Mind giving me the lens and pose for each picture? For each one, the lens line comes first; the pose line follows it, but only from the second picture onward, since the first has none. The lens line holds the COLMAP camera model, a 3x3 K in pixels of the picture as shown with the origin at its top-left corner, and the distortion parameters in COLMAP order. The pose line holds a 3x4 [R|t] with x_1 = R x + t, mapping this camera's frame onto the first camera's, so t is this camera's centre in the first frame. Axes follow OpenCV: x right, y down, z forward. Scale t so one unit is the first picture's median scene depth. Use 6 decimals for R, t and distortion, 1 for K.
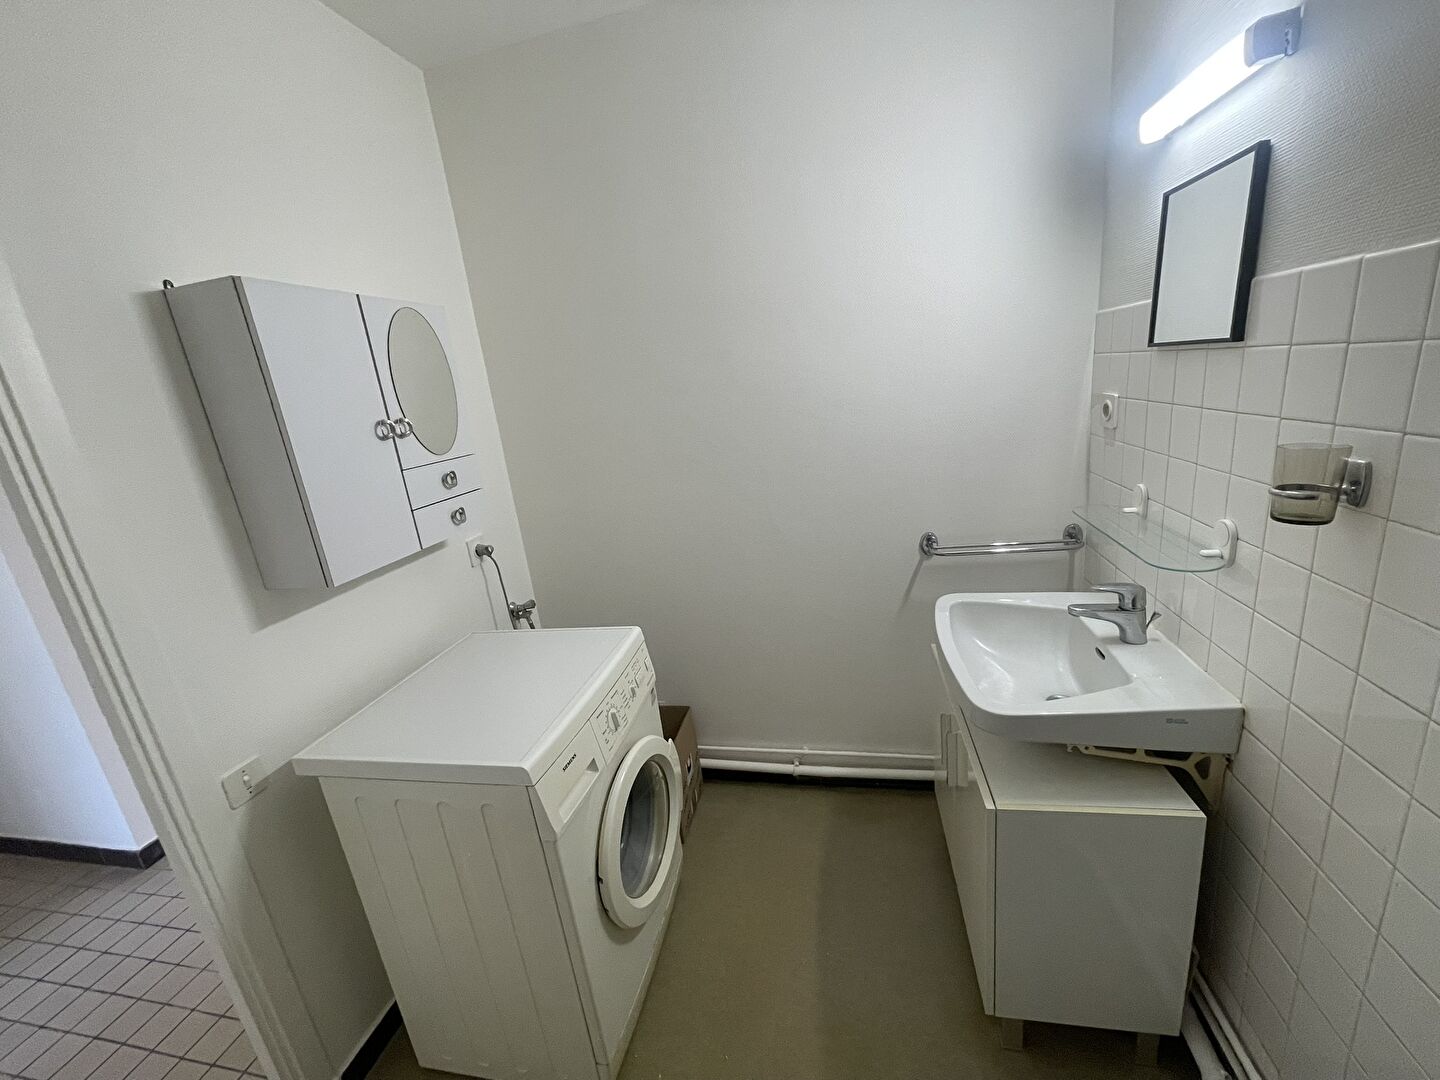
lens RADIAL K [[586.0, 0, 720.0], [0, 586.0, 540.0], [0, 0, 1]] dist [-0.002455, -0.000698]
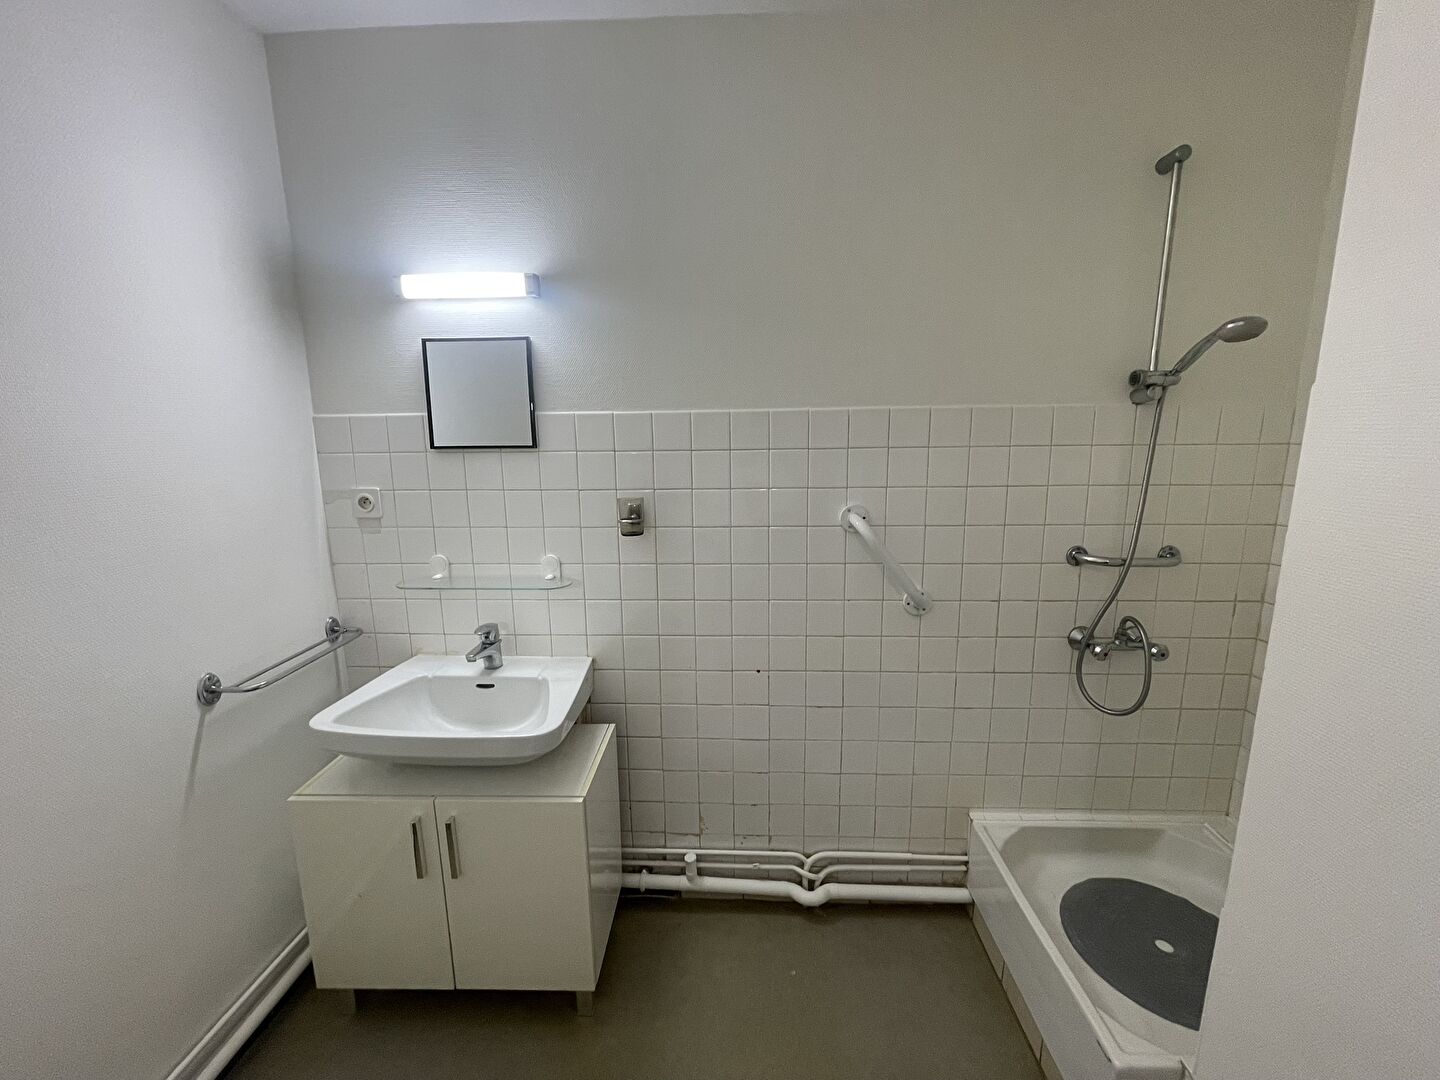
lens RADIAL K [[586.0, 0, 720.0], [0, 586.0, 540.0], [0, 0, 1]] dist [-0.002455, -0.000698]
pose [[-0.171981, -0.061834, 0.983158, -0.667095], [0.288199, 0.951204, 0.110238, -0.097616], [-0.942000, 0.302304, -0.145769, 0.654915]]
